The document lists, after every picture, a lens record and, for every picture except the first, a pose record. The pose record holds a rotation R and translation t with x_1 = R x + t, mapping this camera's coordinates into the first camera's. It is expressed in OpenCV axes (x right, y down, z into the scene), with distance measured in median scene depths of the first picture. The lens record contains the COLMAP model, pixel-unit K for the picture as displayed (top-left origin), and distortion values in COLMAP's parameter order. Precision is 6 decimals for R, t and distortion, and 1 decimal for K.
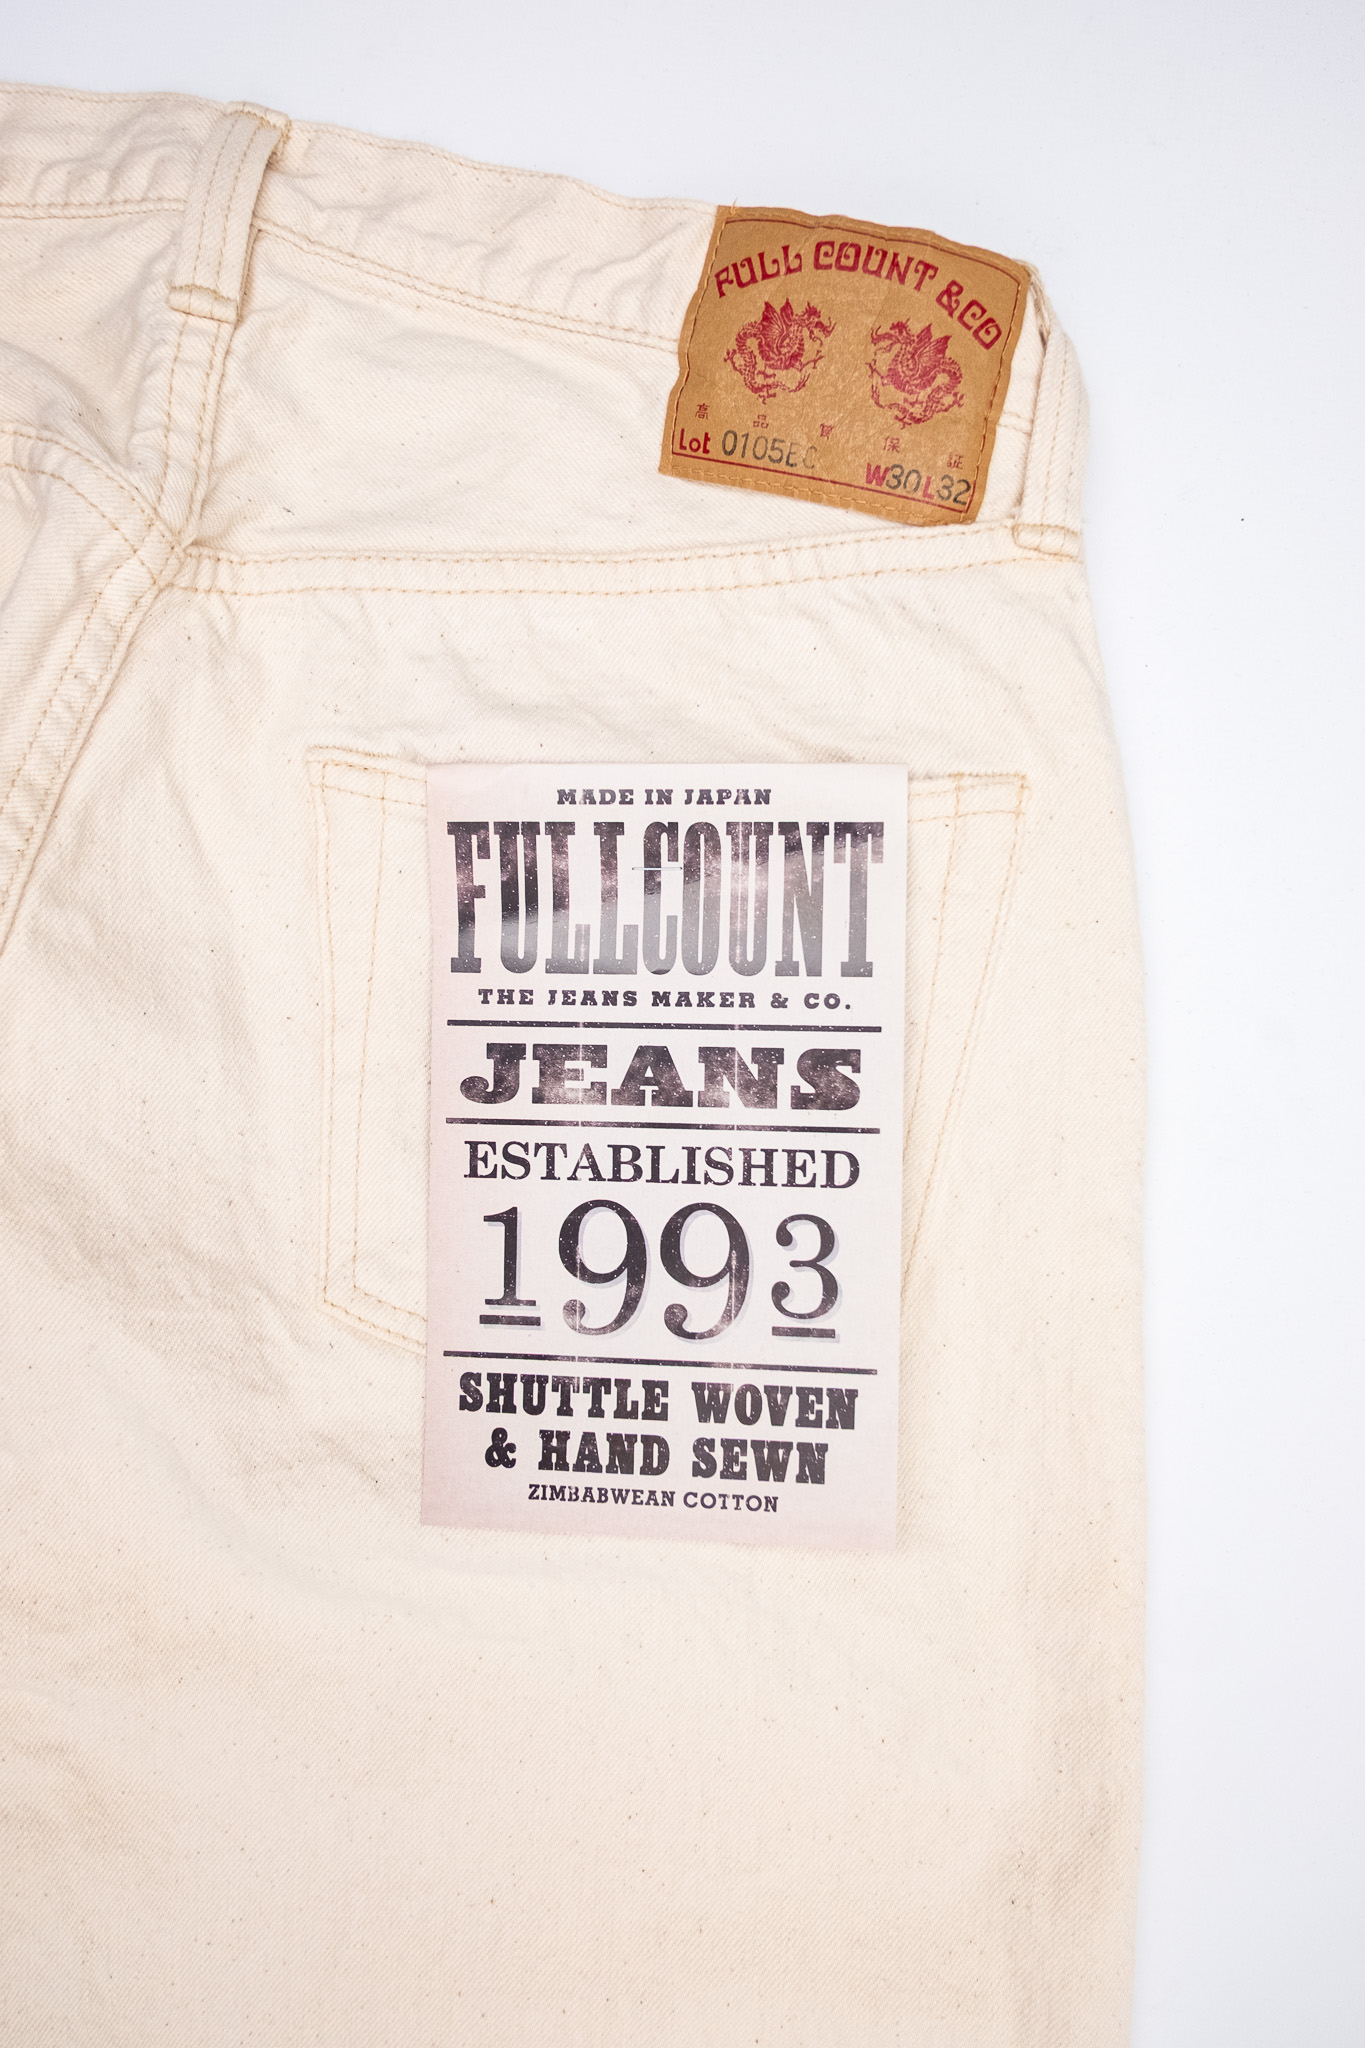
lens RADIAL K [[1632.9, 0, 682.5], [0, 1632.9, 1024.0], [0, 0, 1]] dist [-0.002186, -0.004353]
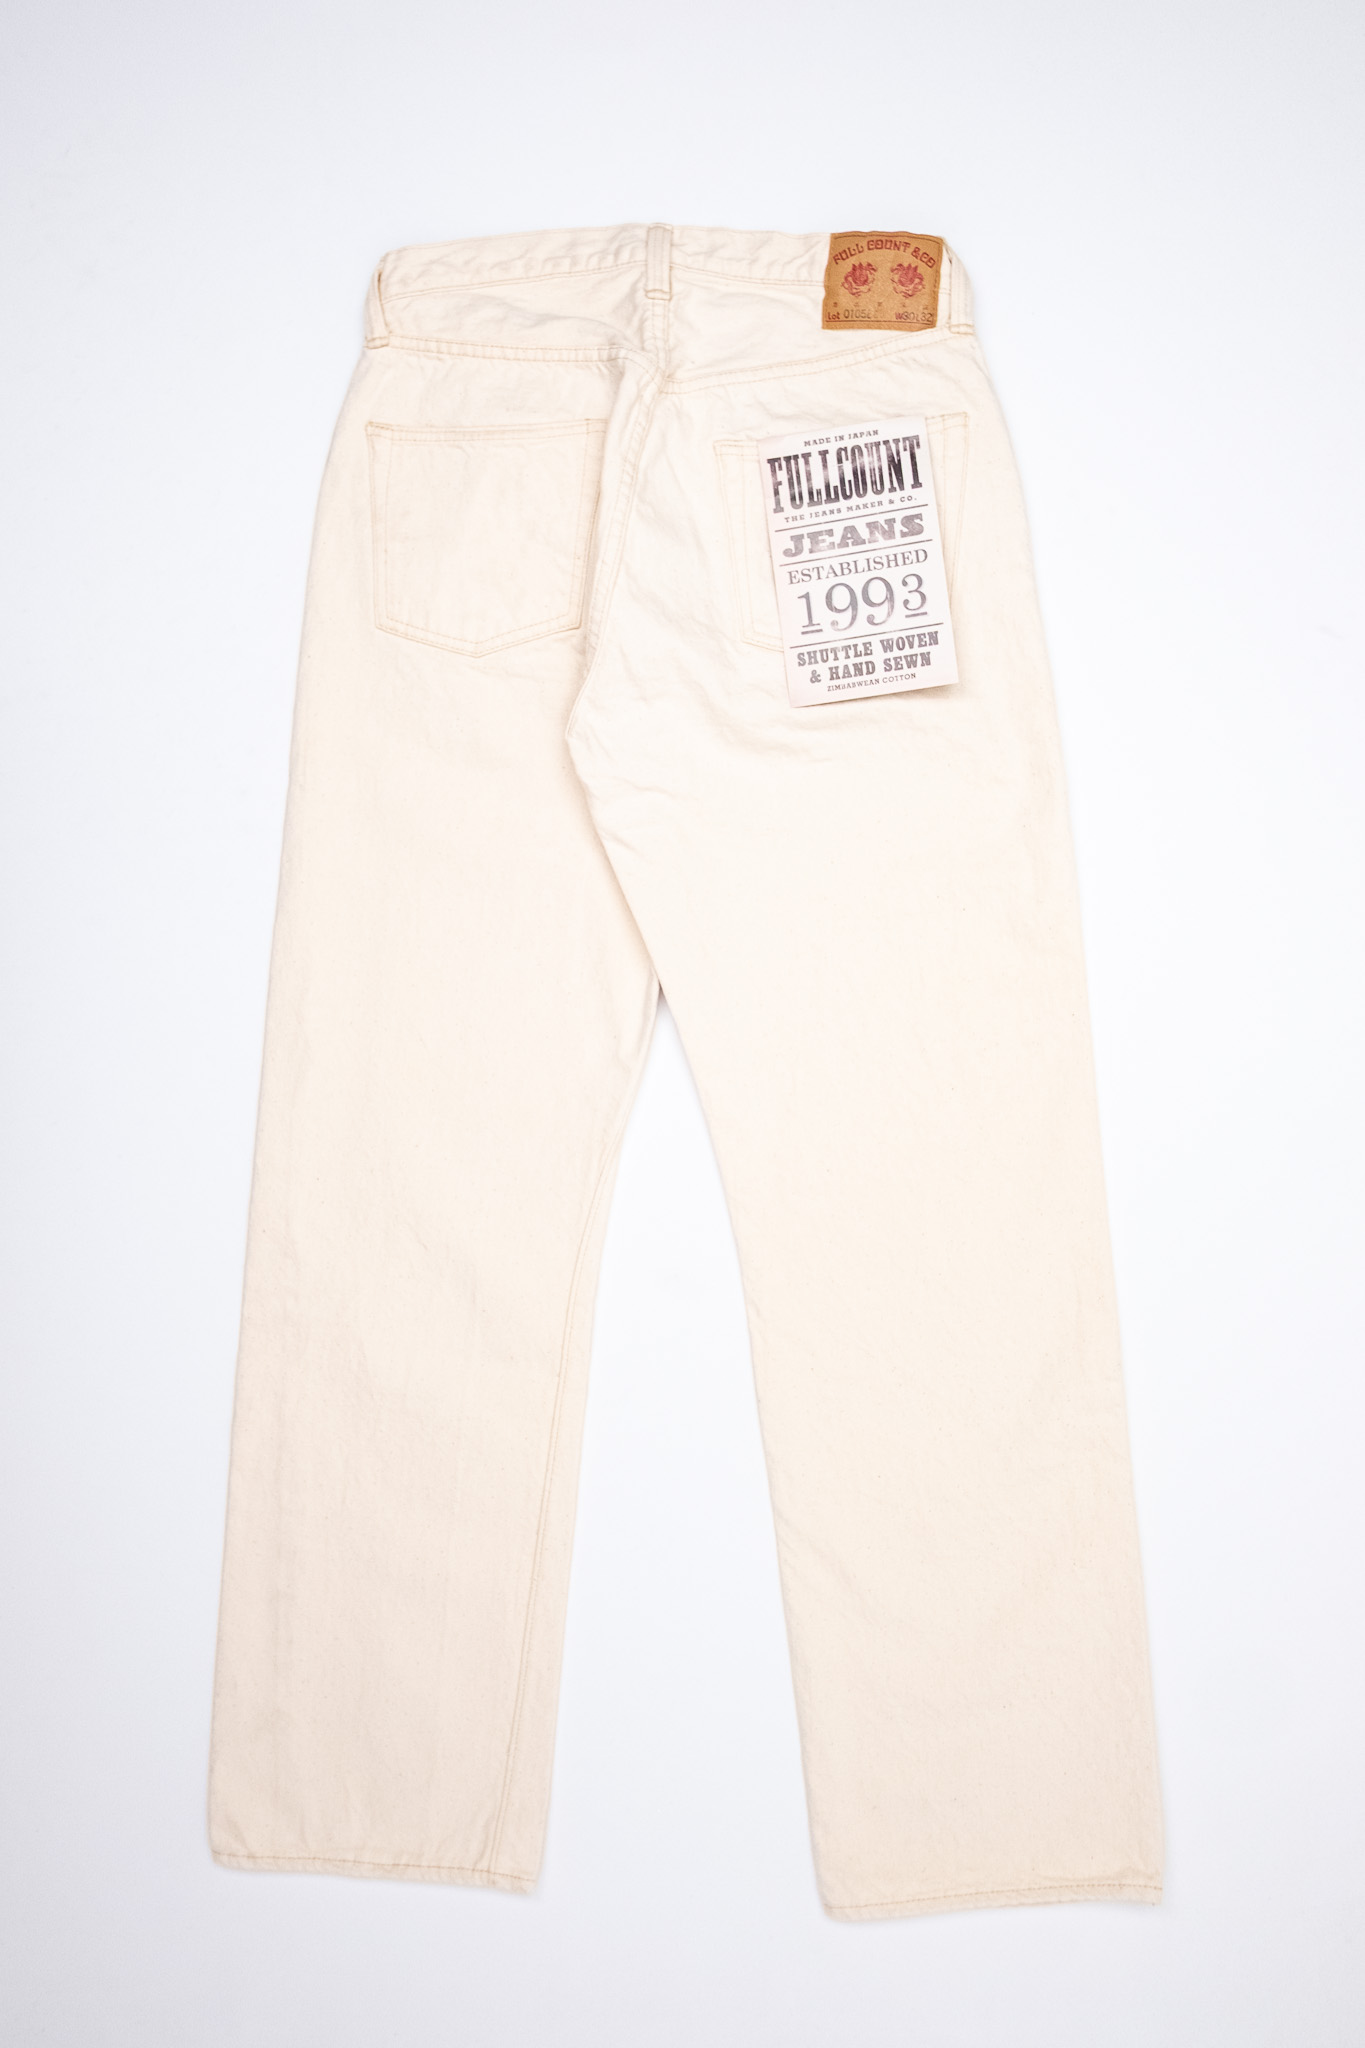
lens RADIAL K [[1936.5, 0, 682.5], [0, 1936.5, 1024.0], [0, 0, 1]] dist [0.002387, -0.002435]
pose [[0.989405, -0.137912, -0.045360, -0.271788], [0.136094, 0.989847, -0.041002, 0.969612], [0.050554, 0.034394, 0.998129, -2.345101]]
